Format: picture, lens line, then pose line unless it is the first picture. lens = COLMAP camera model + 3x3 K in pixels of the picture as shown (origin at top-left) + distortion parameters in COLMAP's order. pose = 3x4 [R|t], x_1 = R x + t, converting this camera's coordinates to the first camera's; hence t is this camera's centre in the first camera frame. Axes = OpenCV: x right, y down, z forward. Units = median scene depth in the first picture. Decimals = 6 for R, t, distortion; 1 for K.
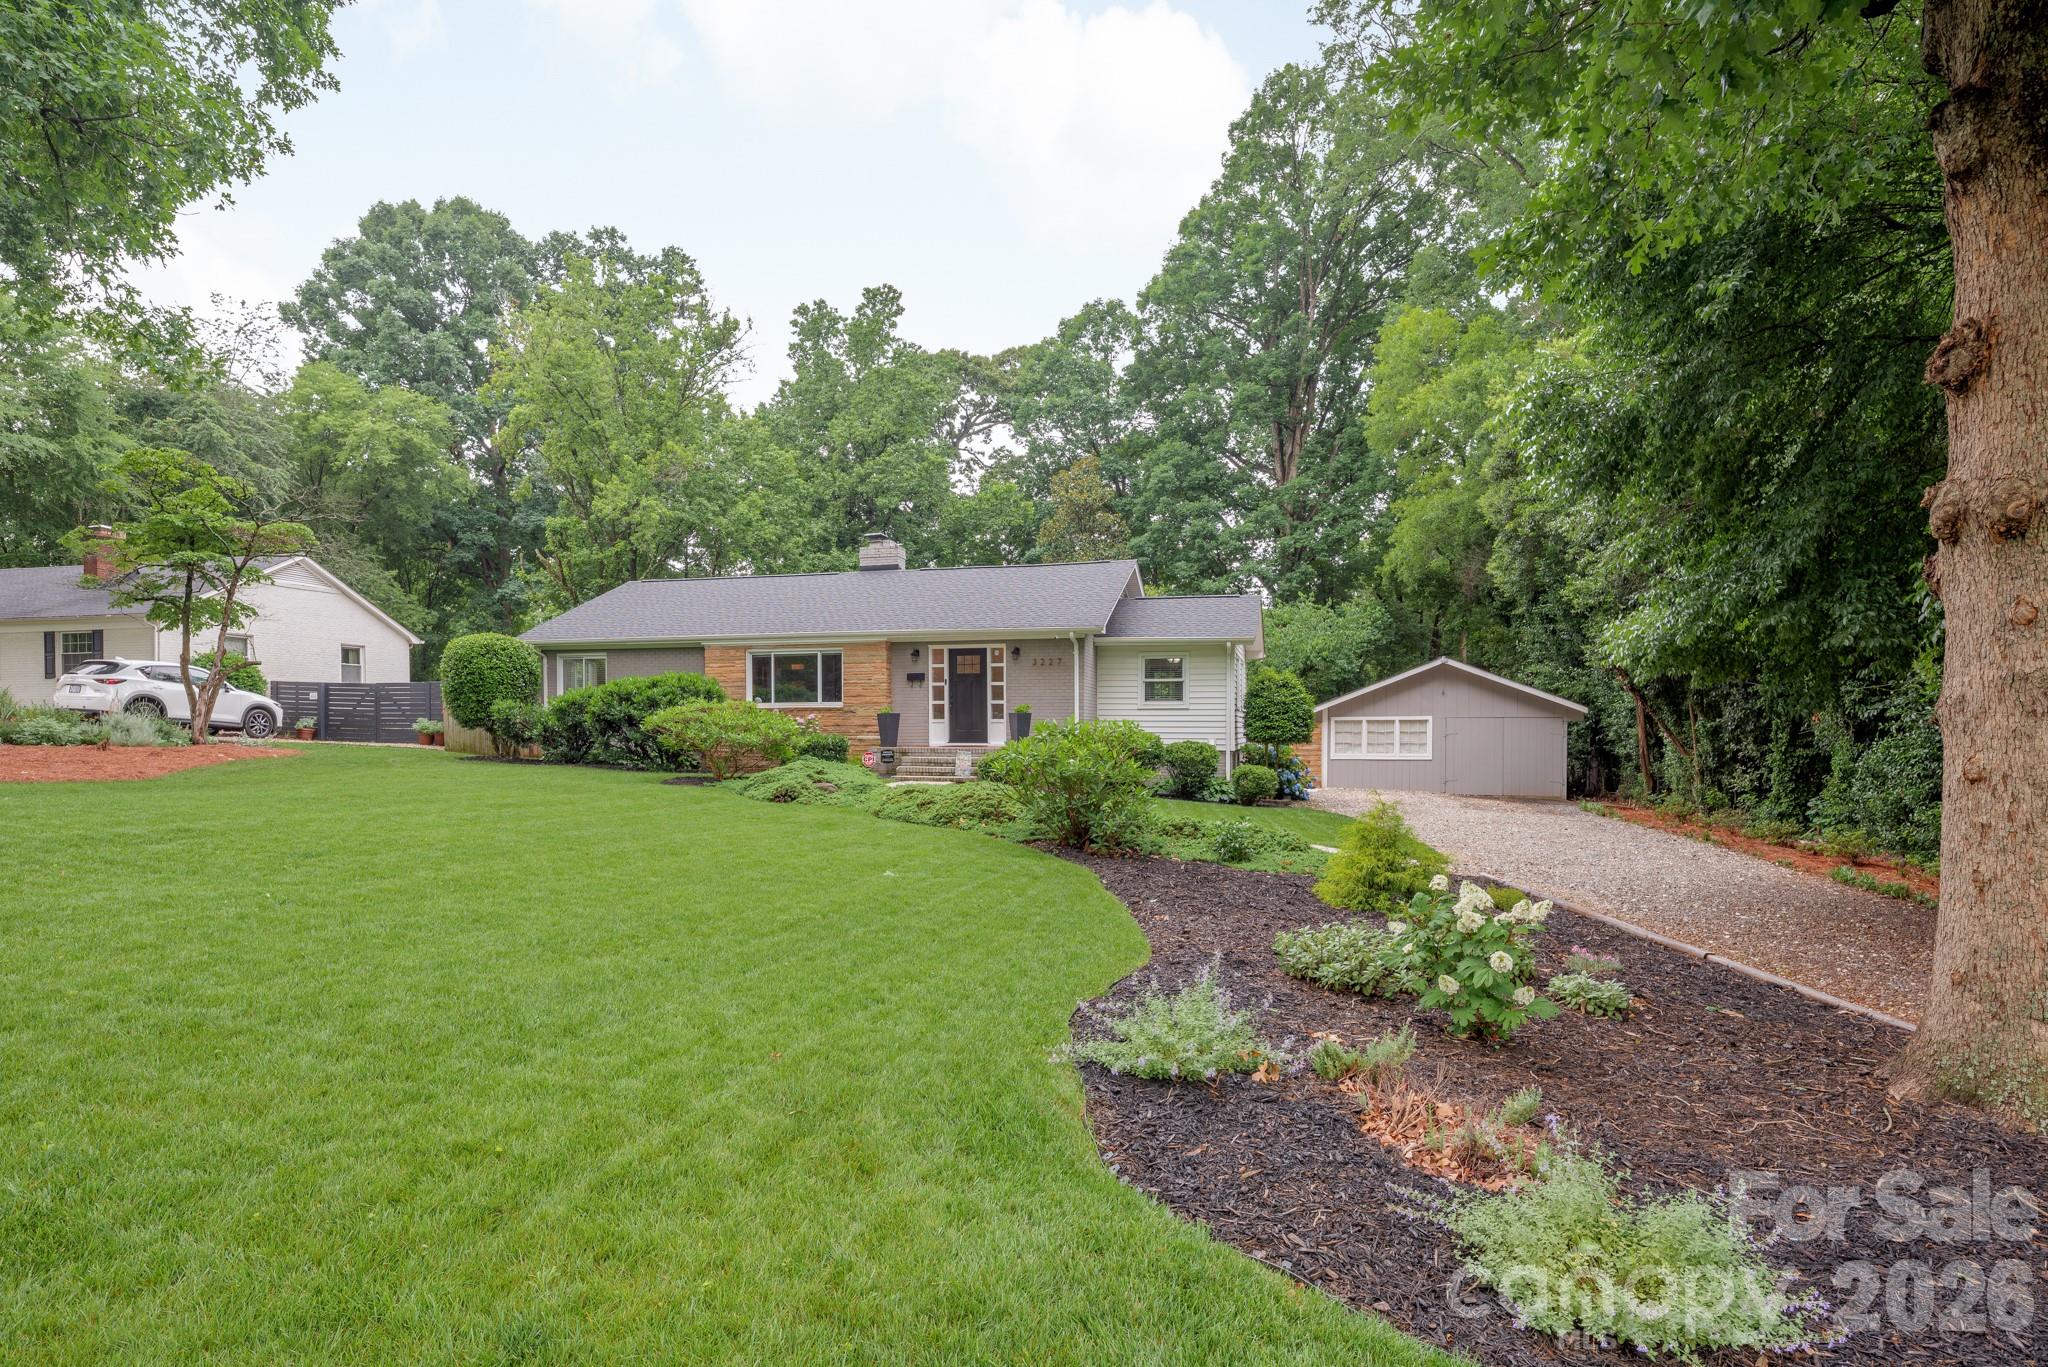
lens RADIAL K [[1098.3, 0, 1020.4], [0, 1098.3, 662.0], [0, 0, 1]] dist [-0.004952, -0.003222]
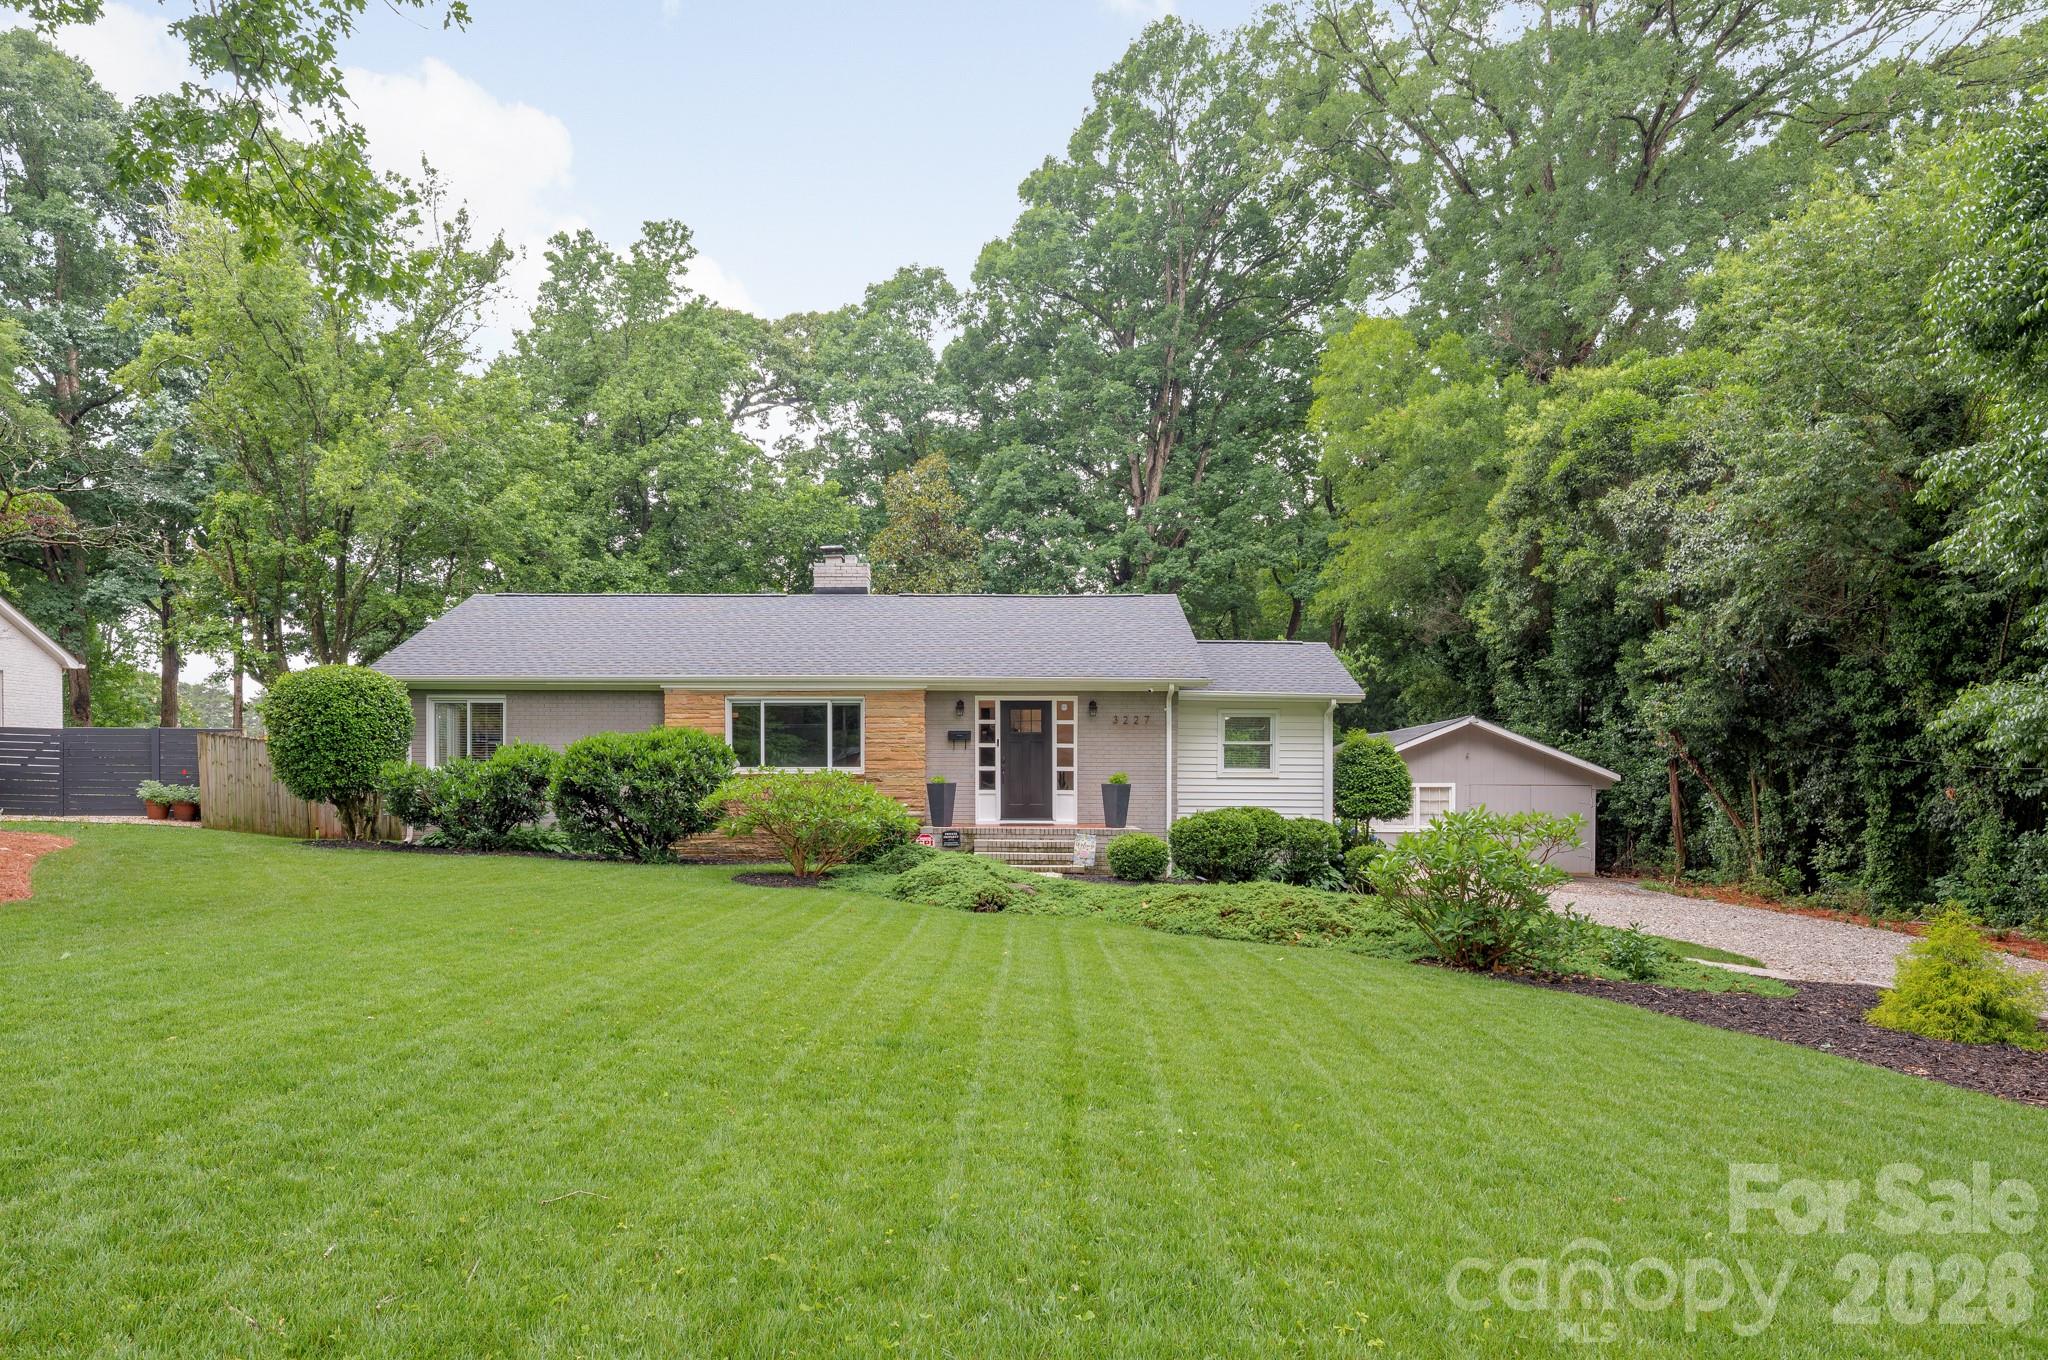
lens RADIAL K [[1313.5, 0, 1026.1], [0, 1313.5, 694.4], [0, 0, 1]] dist [-0.004890, -0.002252]
pose [[0.967534, 0.020497, 0.251907, -0.204627], [-0.019696, 0.999790, -0.005700, -0.008271], [-0.251971, 0.000554, 0.967735, 0.058163]]
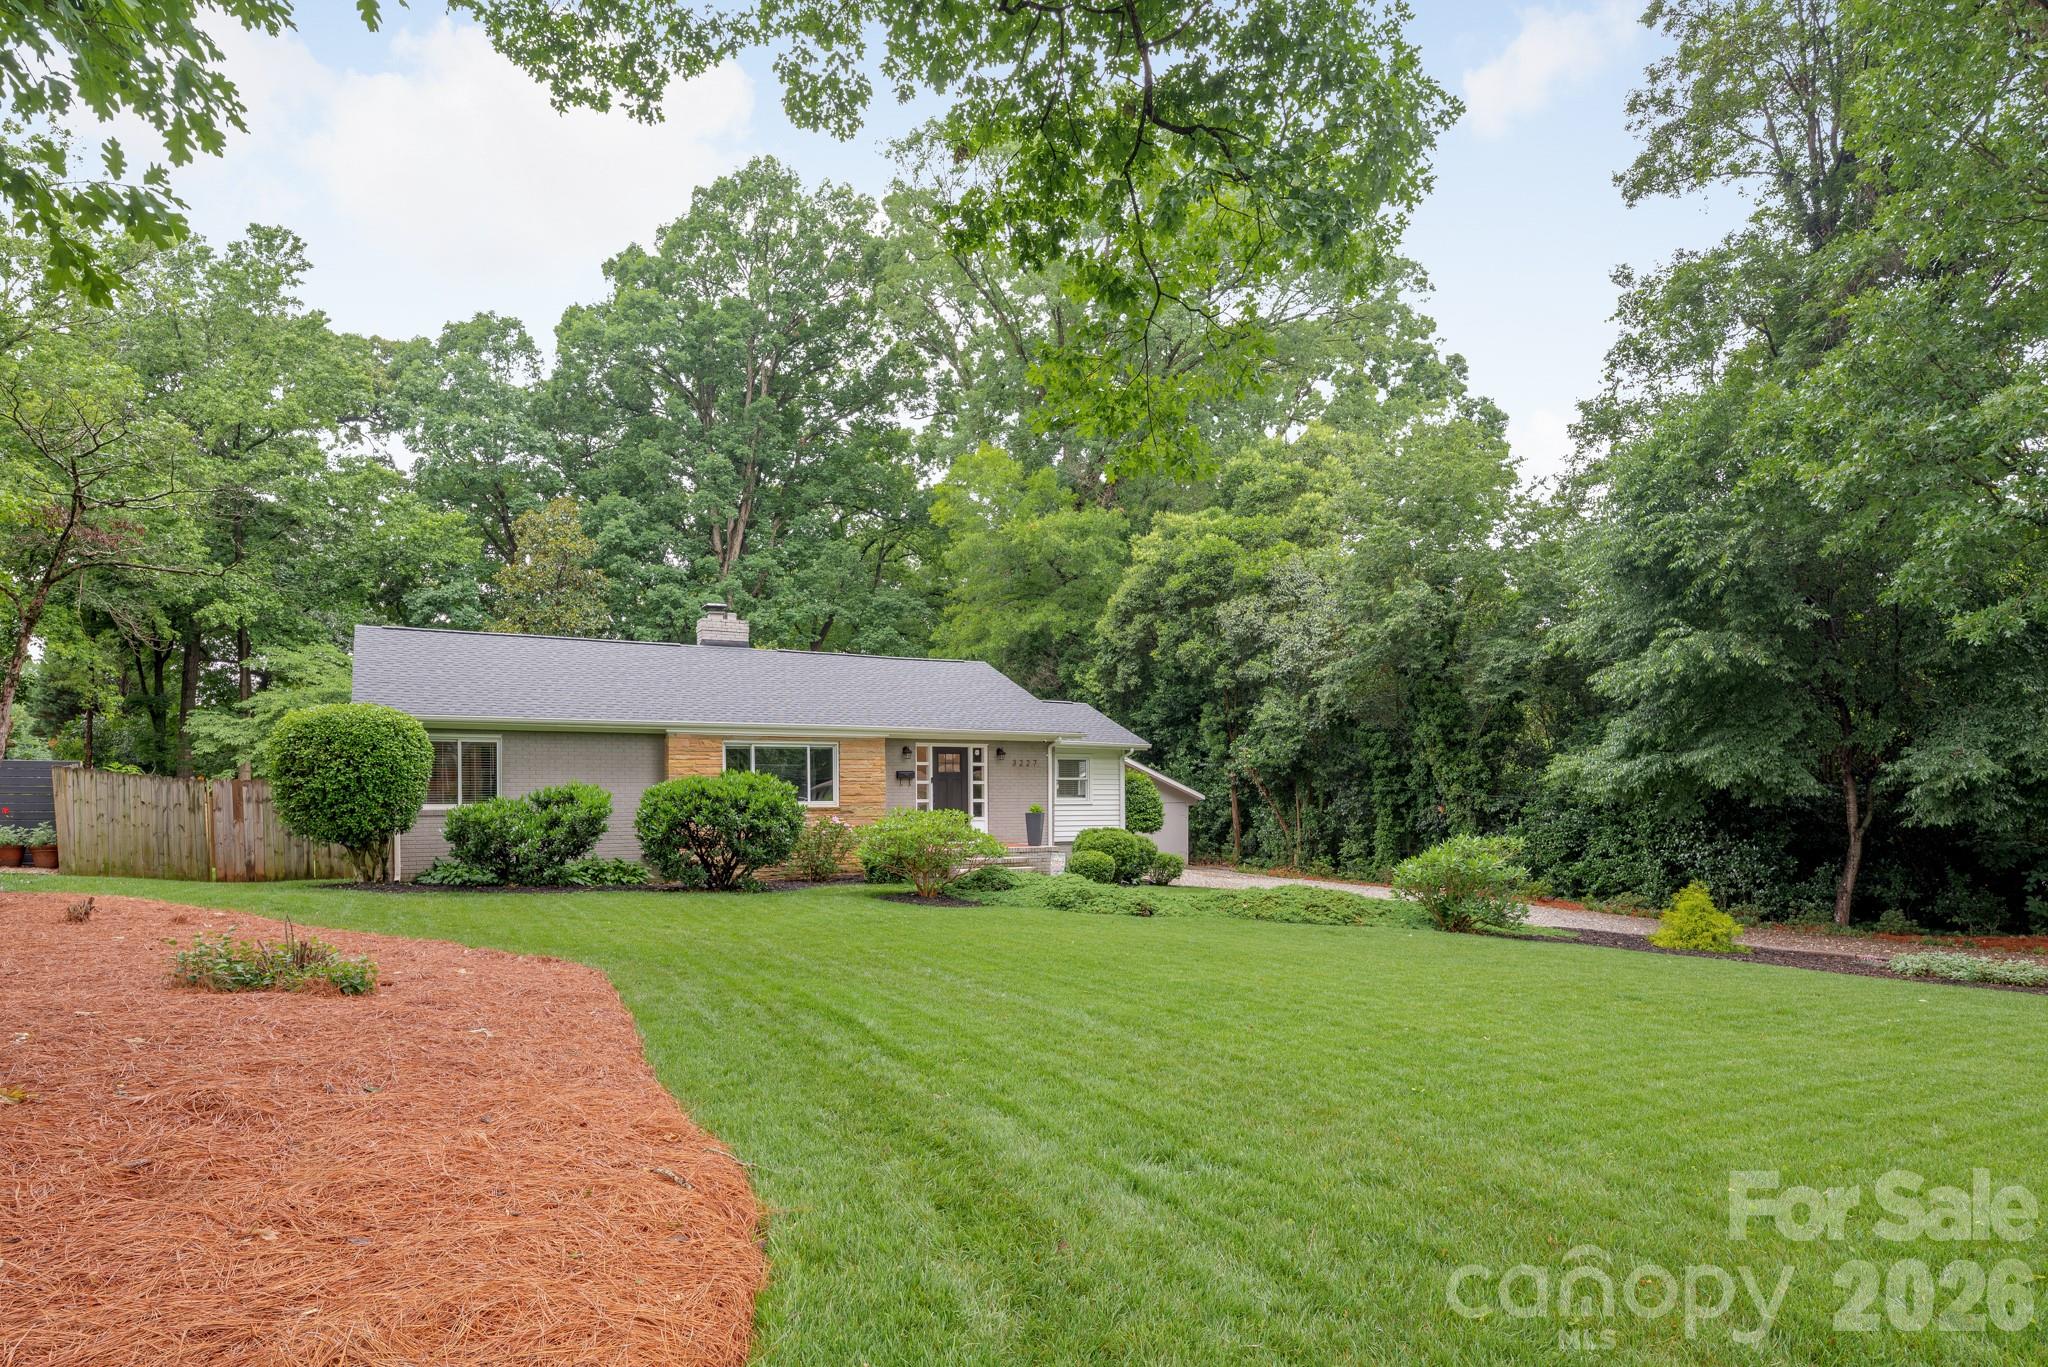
lens RADIAL K [[1098.3, 0, 1021.1], [0, 1098.3, 701.9], [0, 0, 1]] dist [-0.004952, -0.003222]
pose [[0.717112, 0.053300, 0.694917, -0.502645], [-0.042938, 0.998556, -0.032279, -0.017122], [-0.695634, -0.006691, 0.718365, 0.163568]]
